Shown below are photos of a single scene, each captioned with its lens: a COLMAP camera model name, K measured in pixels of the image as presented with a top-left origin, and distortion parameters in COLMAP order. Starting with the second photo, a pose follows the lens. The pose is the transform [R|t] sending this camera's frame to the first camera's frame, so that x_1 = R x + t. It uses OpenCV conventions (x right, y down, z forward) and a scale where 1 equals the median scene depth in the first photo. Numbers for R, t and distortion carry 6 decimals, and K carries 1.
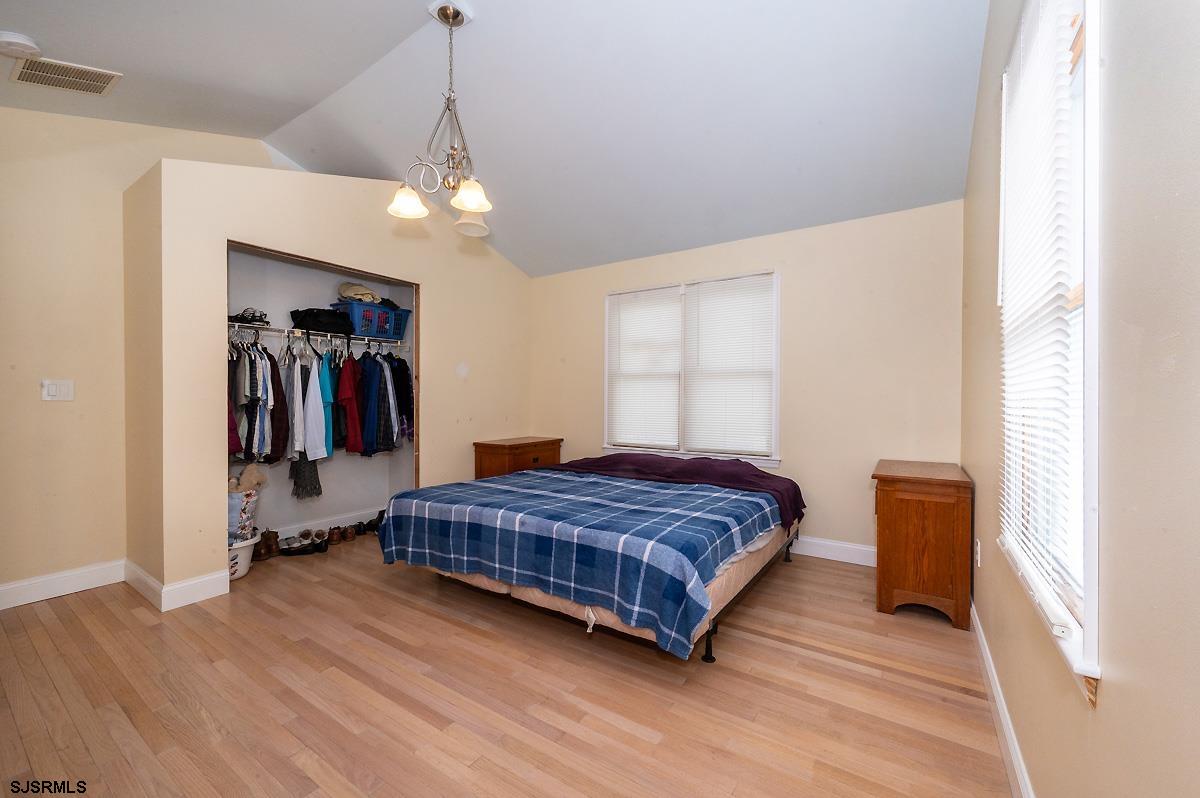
lens RADIAL K [[470.8, 0, 601.1], [0, 470.8, 402.7], [0, 0, 1]] dist [-0.001851, 0.000306]
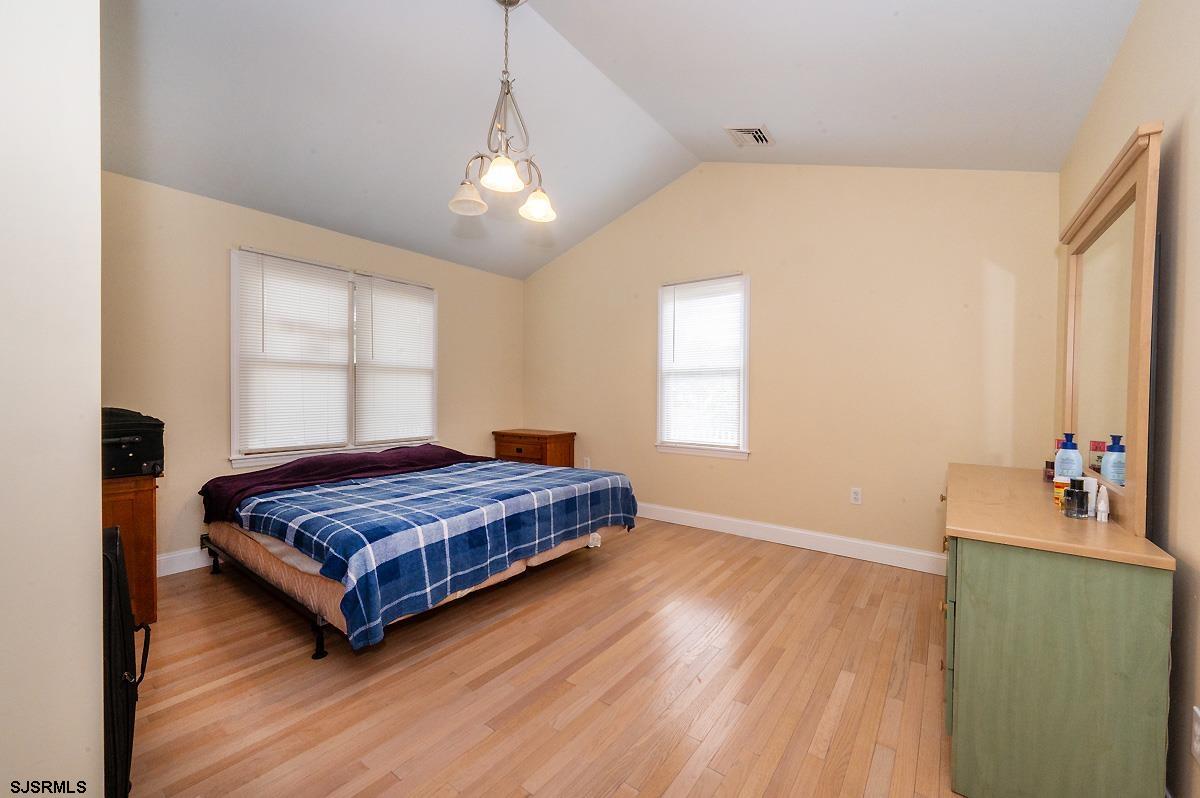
lens RADIAL K [[470.8, 0, 599.1], [0, 470.8, 404.0], [0, 0, 1]] dist [-0.001851, 0.000306]
pose [[0.064421, -0.022970, 0.997658, -1.284526], [0.002707, 0.999735, 0.022843, -0.007464], [-0.997919, 0.001229, 0.064466, 0.754842]]
